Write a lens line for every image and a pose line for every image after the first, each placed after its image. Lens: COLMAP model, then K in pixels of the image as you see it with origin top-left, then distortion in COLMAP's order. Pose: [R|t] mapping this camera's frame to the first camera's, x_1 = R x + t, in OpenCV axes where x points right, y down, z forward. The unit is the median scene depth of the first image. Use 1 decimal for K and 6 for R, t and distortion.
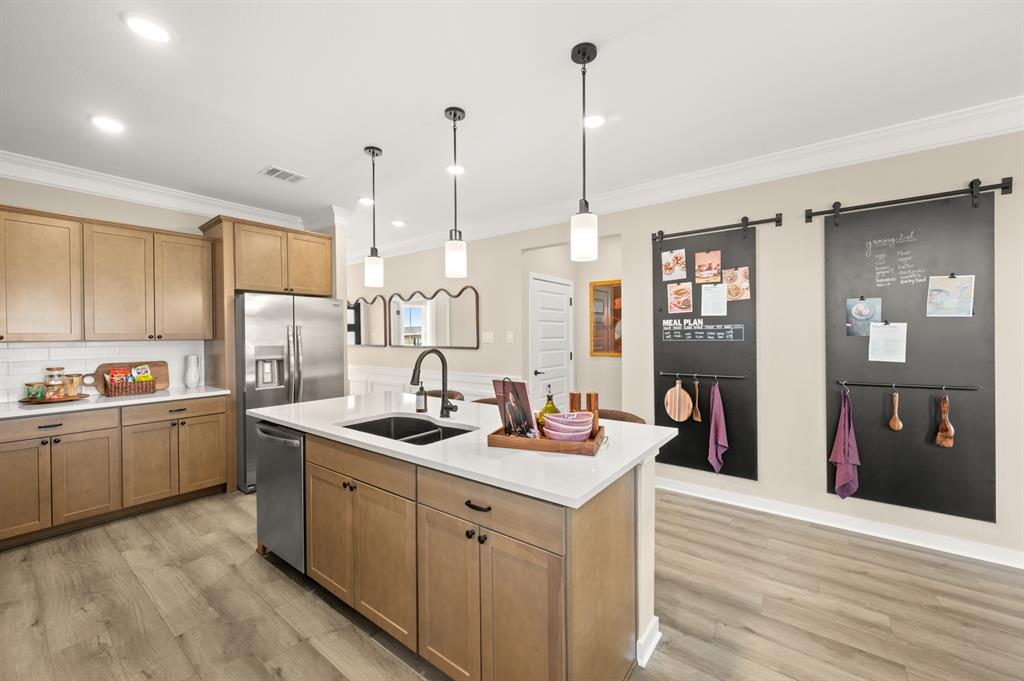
lens RADIAL K [[399.3, 0, 511.3], [0, 399.3, 336.7], [0, 0, 1]] dist [-0.000767, -0.000204]
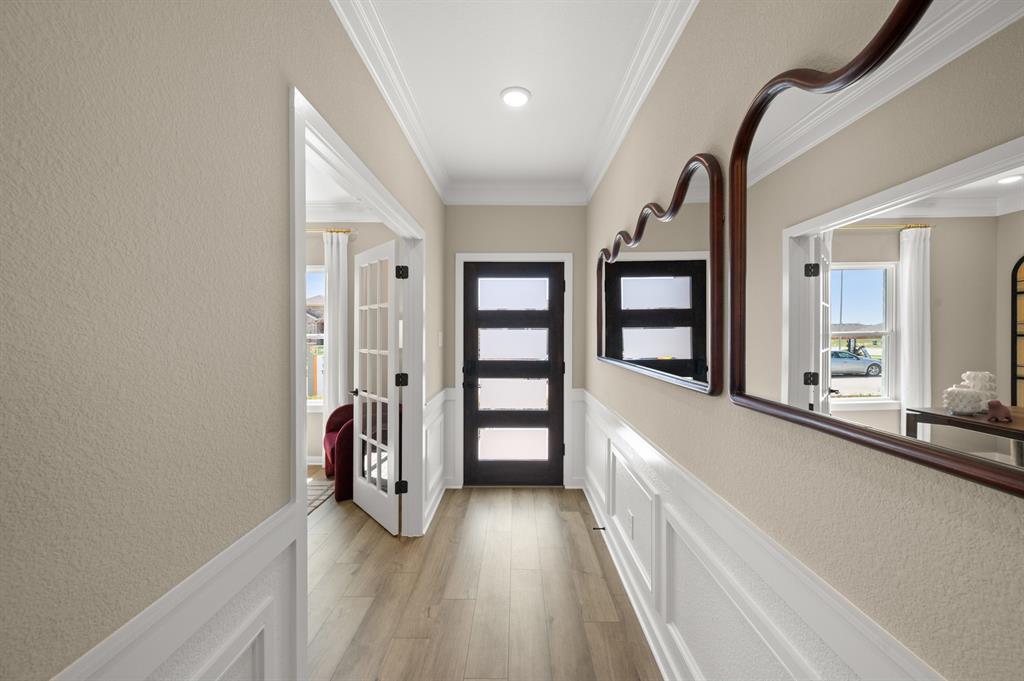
lens RADIAL K [[399.3, 0, 510.8], [0, 399.3, 335.6], [0, 0, 1]] dist [-0.000767, -0.000204]
pose [[0.592052, 0.016226, -0.805736, -0.216064], [-0.013656, 0.999856, 0.010101, -0.005669], [0.805784, 0.005023, 0.592188, 0.799938]]
